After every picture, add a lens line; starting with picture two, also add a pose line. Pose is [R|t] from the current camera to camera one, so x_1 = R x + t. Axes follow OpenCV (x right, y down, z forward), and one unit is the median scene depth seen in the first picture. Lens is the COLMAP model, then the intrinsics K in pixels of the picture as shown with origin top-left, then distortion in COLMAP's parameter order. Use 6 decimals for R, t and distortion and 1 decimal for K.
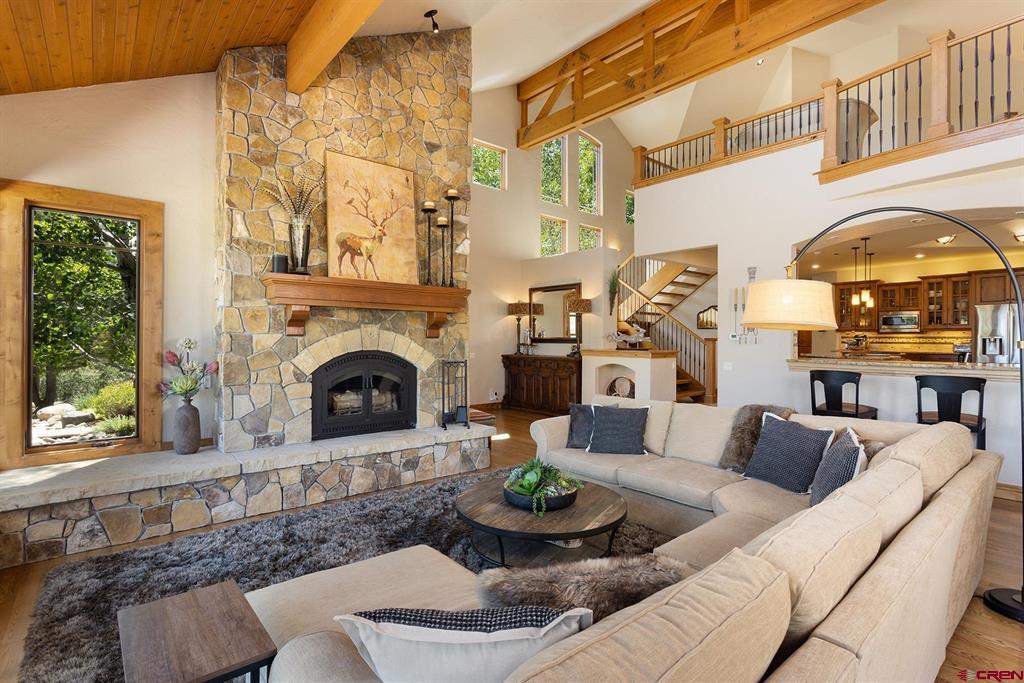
lens RADIAL K [[491.9, 0, 514.7], [0, 491.9, 338.1], [0, 0, 1]] dist [-0.012277, 0.005583]
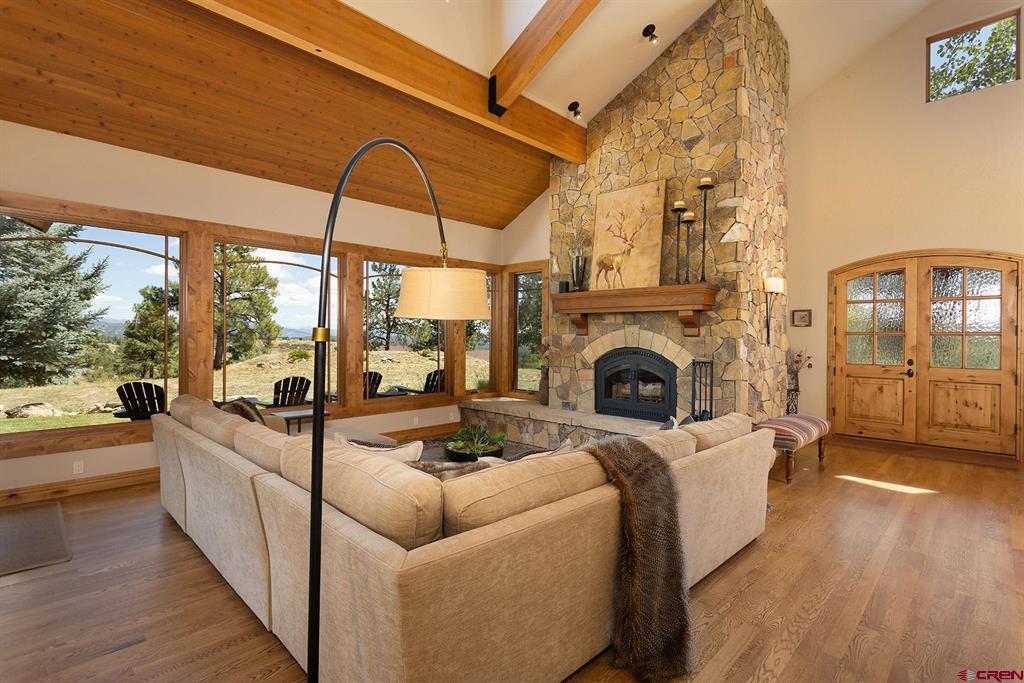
lens RADIAL K [[491.9, 0, 517.3], [0, 491.9, 337.5], [0, 0, 1]] dist [-0.012277, 0.005583]
pose [[0.087698, -0.003970, -0.996139, 0.851184], [-0.005388, 0.999976, -0.004460, 0.008291], [0.996133, 0.005758, 0.087674, 0.623183]]
